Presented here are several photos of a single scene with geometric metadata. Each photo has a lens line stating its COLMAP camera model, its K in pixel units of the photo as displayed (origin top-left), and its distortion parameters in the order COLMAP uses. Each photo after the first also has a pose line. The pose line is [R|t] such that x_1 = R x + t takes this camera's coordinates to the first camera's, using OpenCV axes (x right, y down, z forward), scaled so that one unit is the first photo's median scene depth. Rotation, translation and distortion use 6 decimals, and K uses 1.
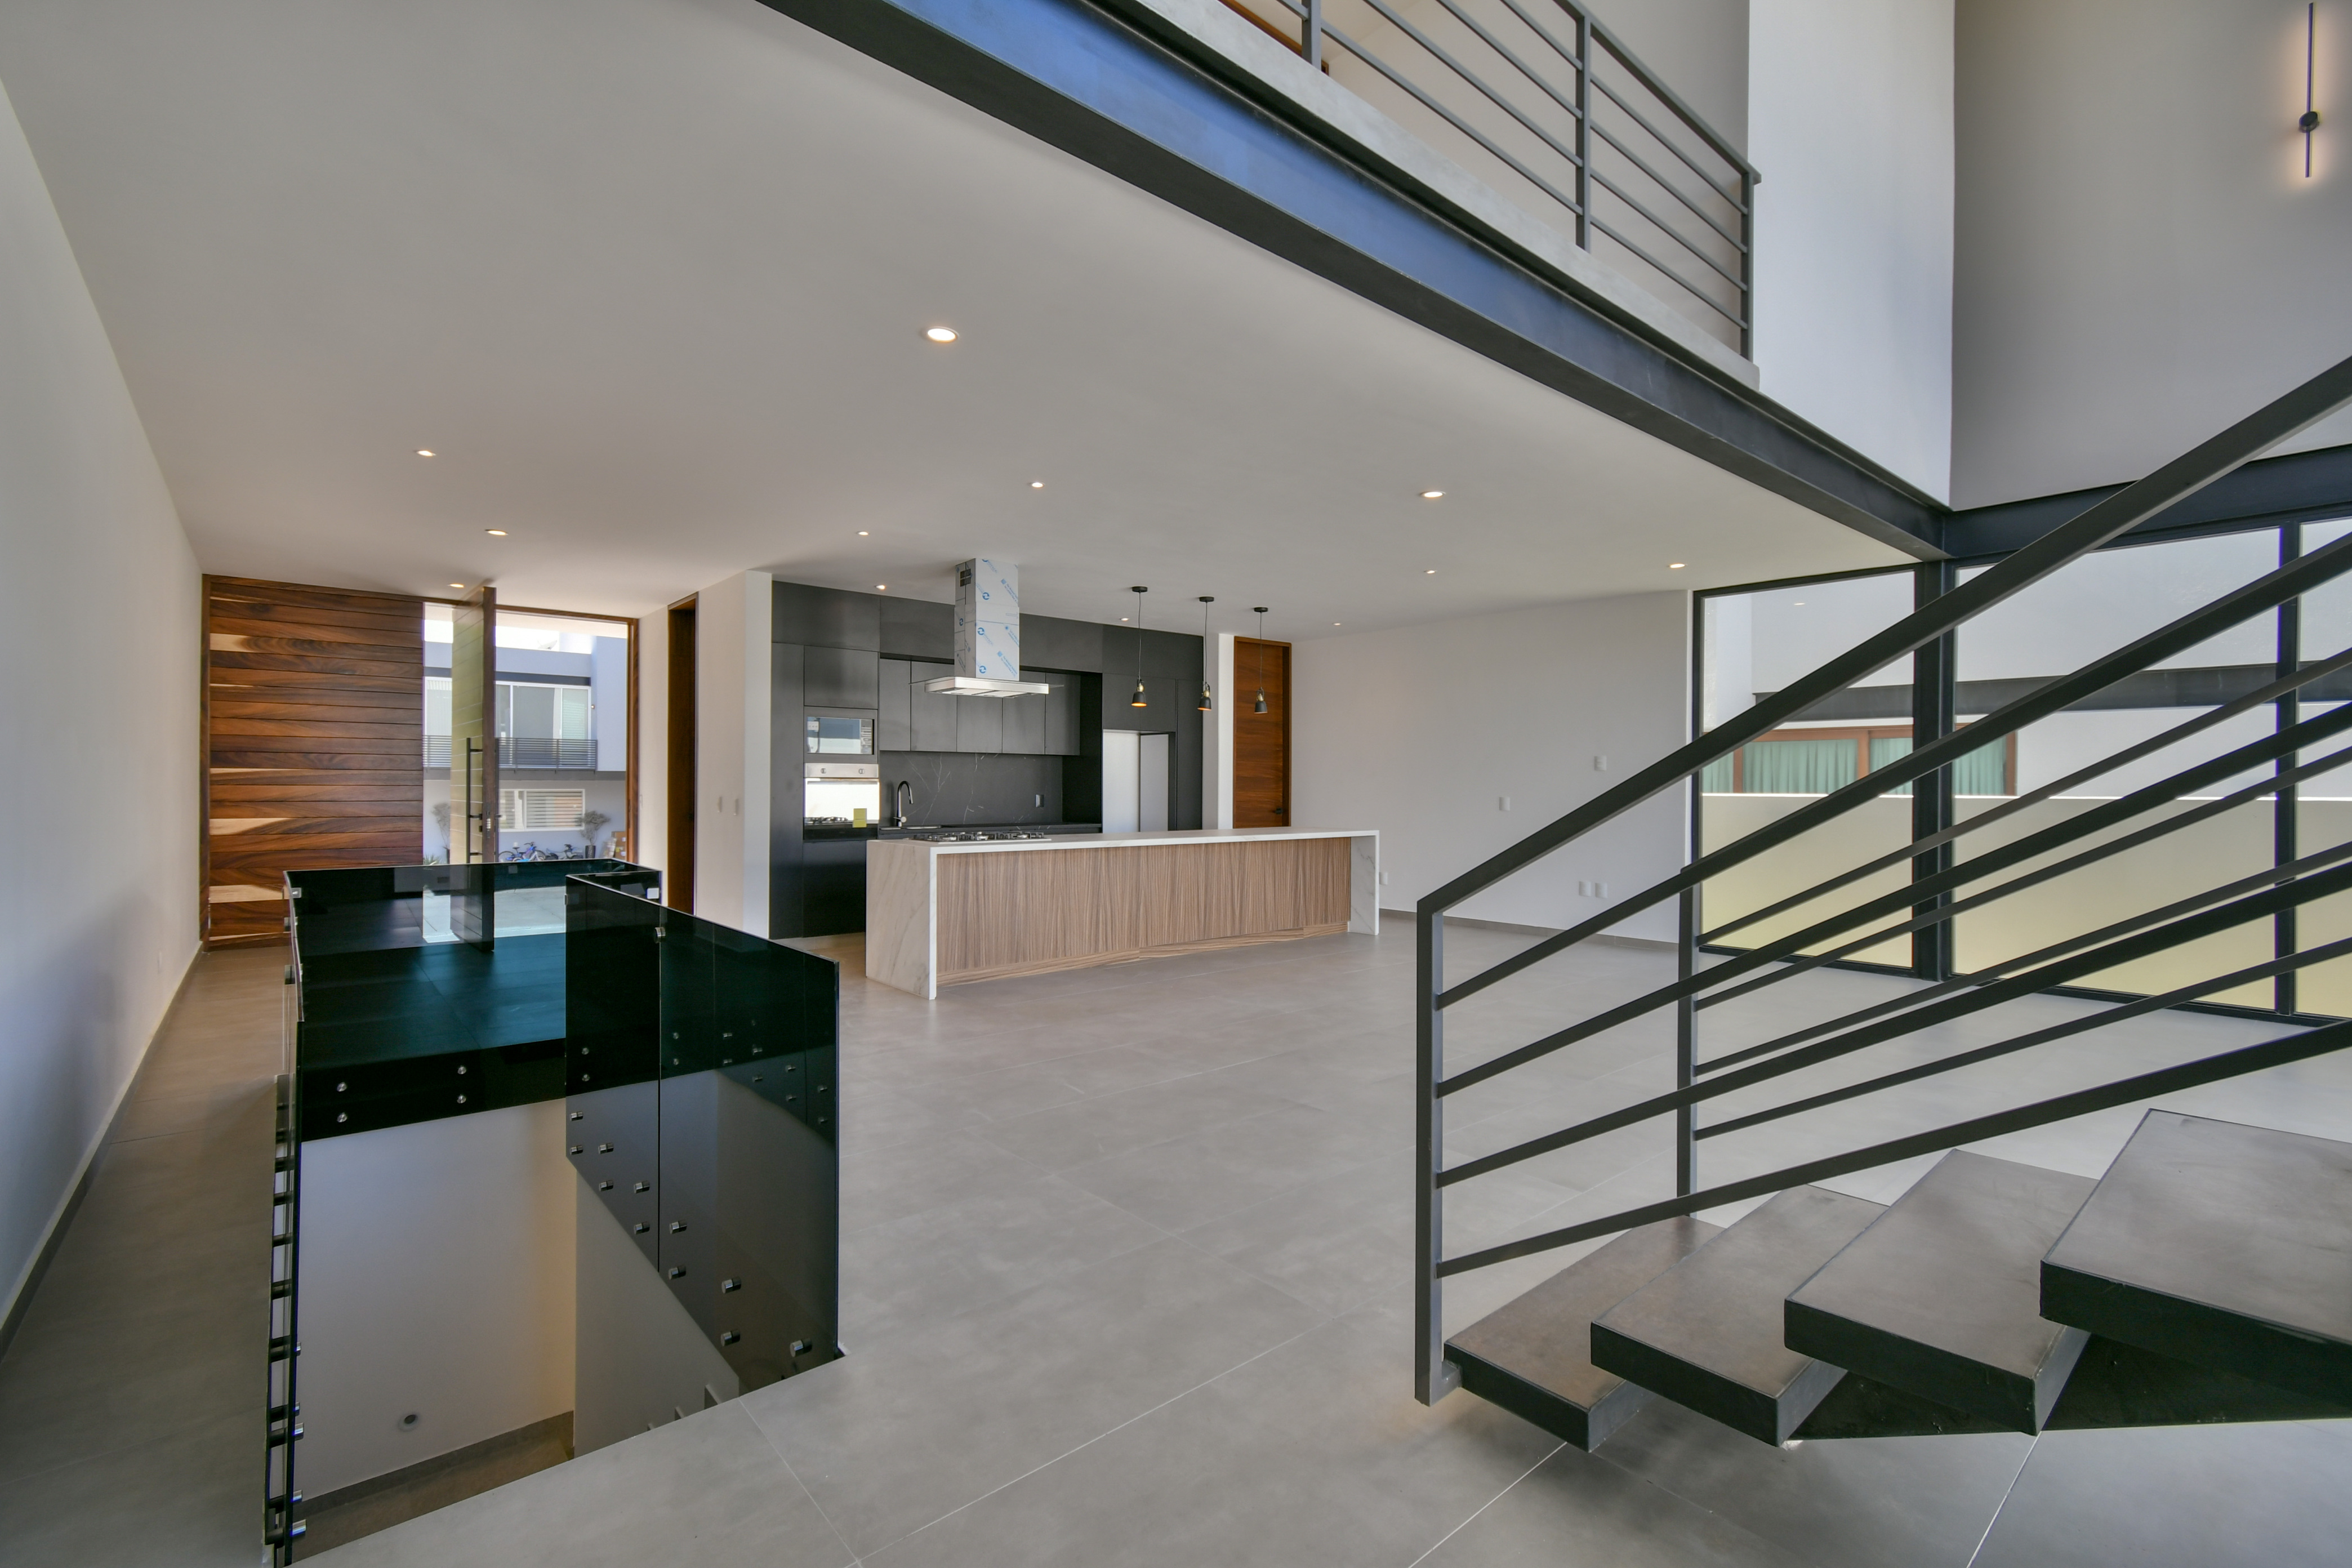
lens RADIAL K [[1062.6, 0, 1186.5], [0, 1062.6, 780.0], [0, 0, 1]] dist [0.007086, -0.002873]
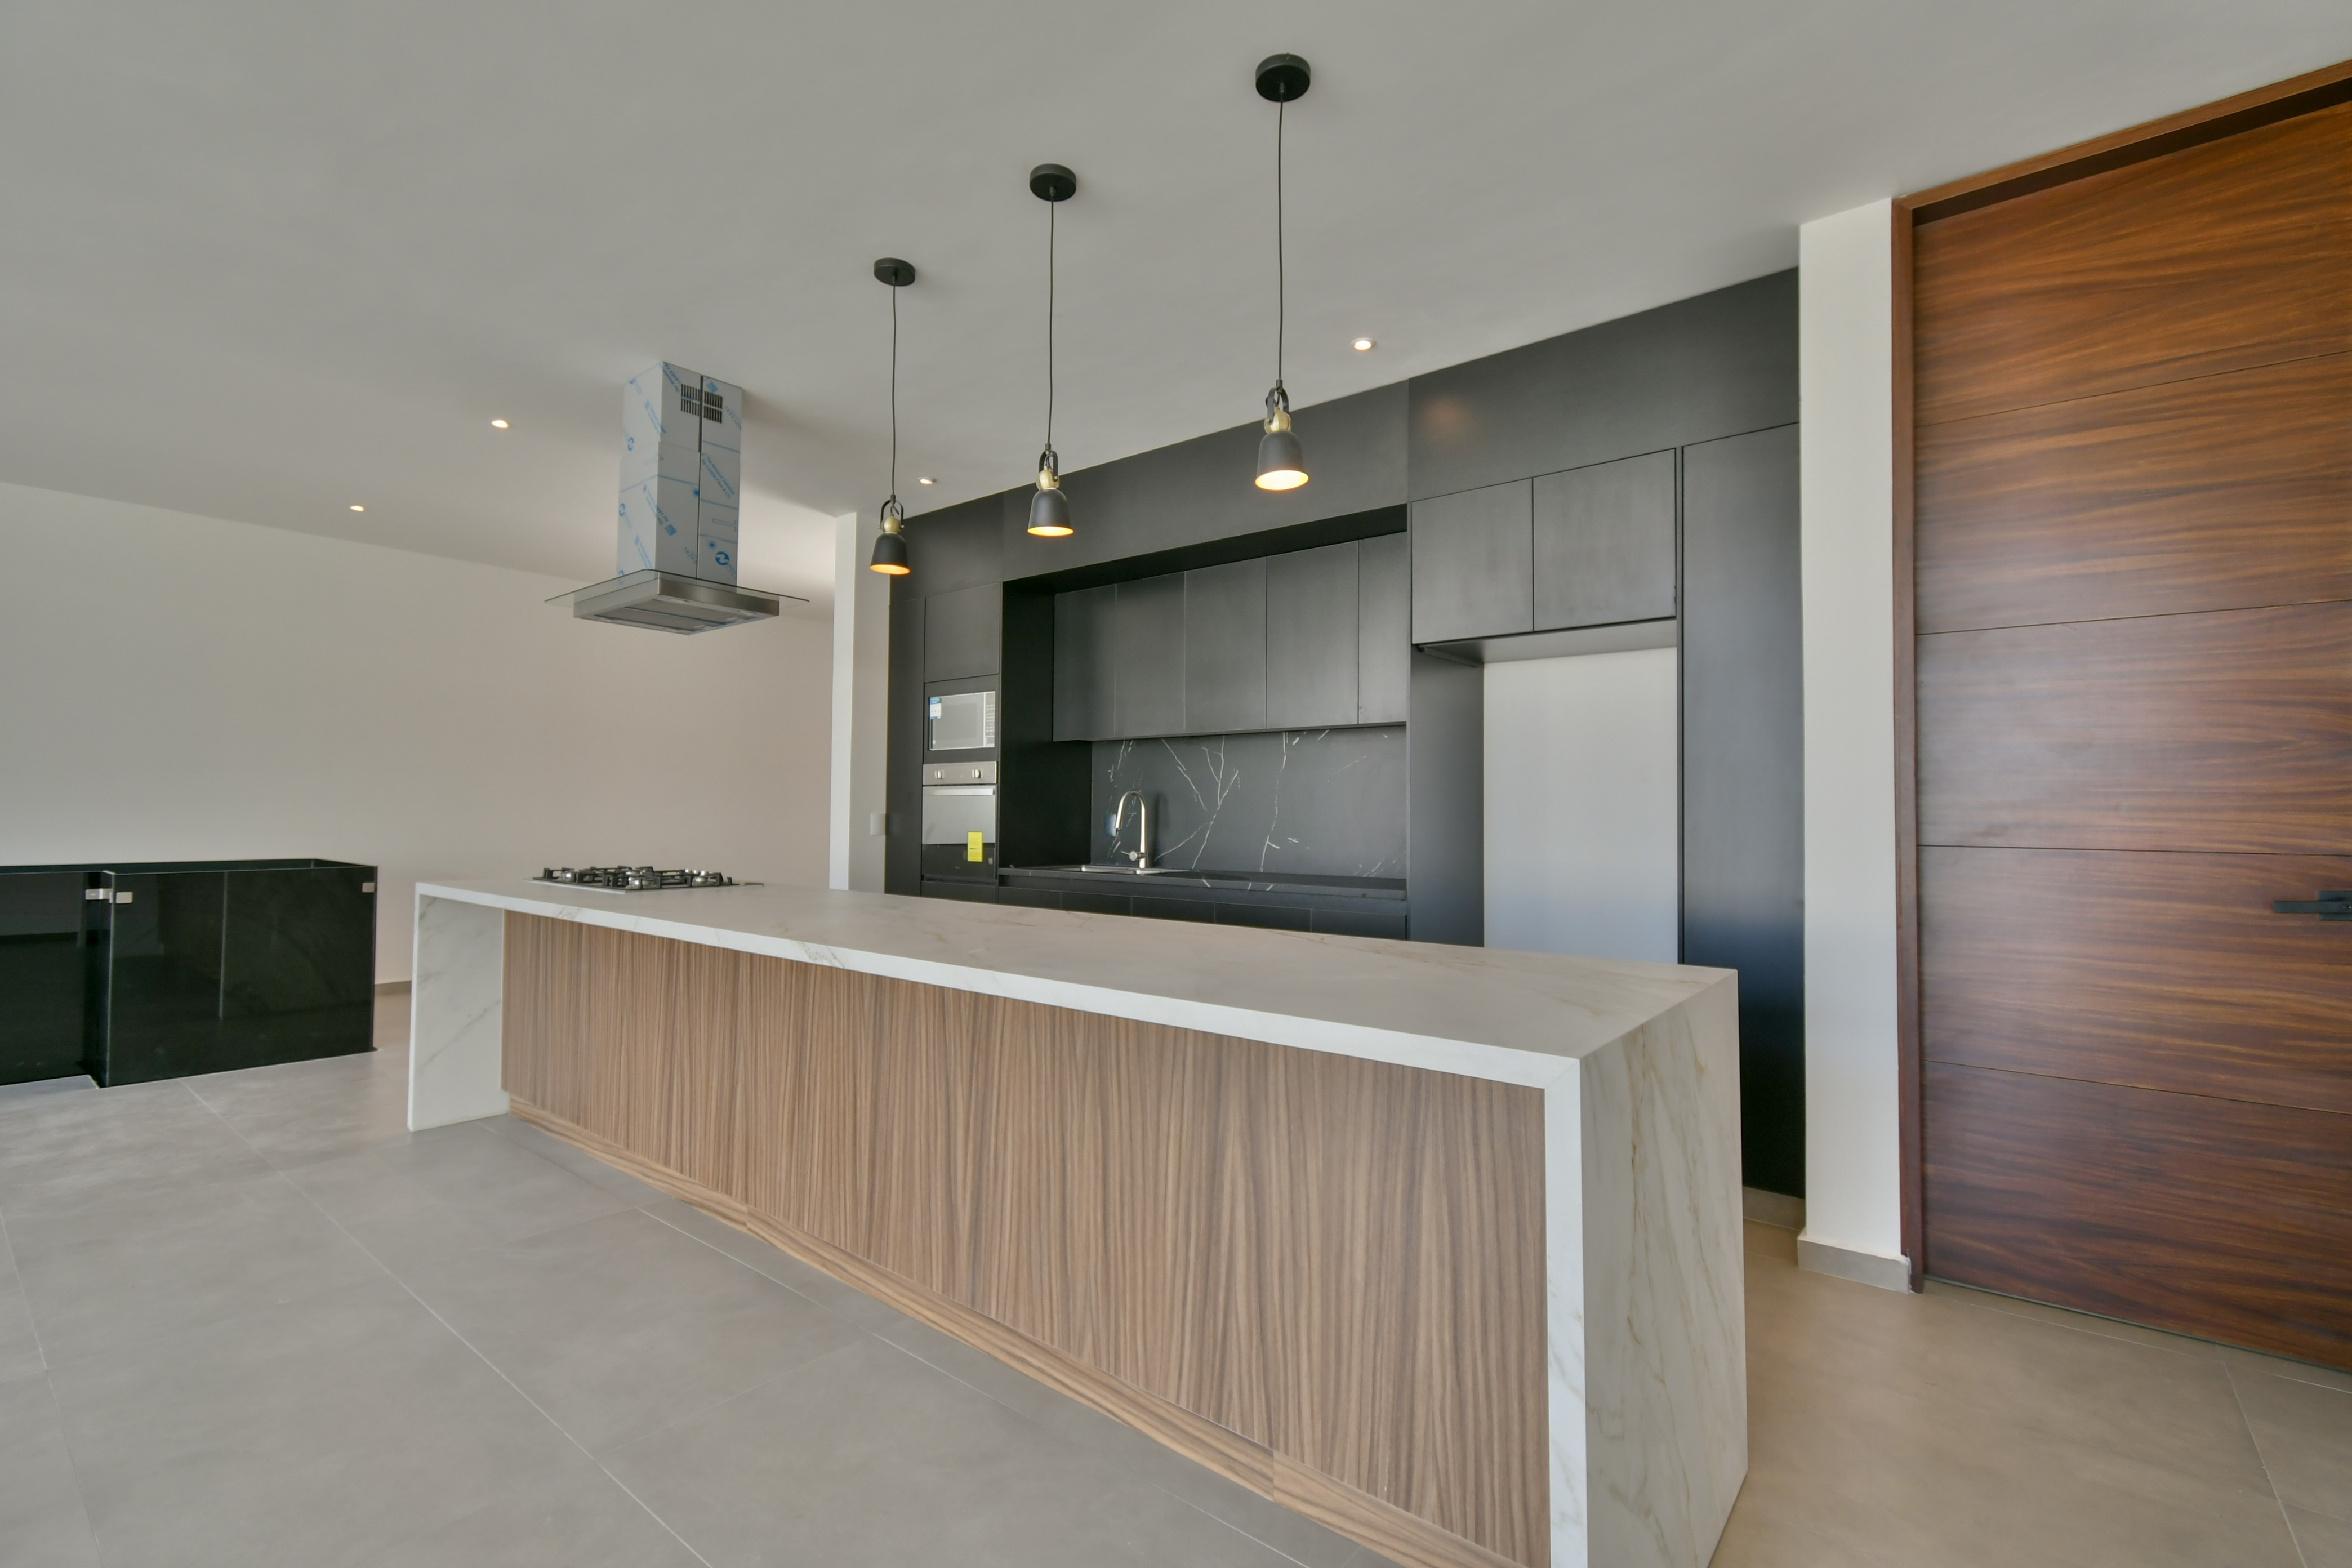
lens RADIAL K [[1062.6, 0, 1173.9], [0, 1062.6, 773.8], [0, 0, 1]] dist [0.007086, -0.002873]
pose [[0.161957, -0.039339, -0.986013, 0.356139], [-0.003847, 0.999172, -0.040496, 0.018413], [0.986790, 0.010352, 0.161671, 1.061972]]
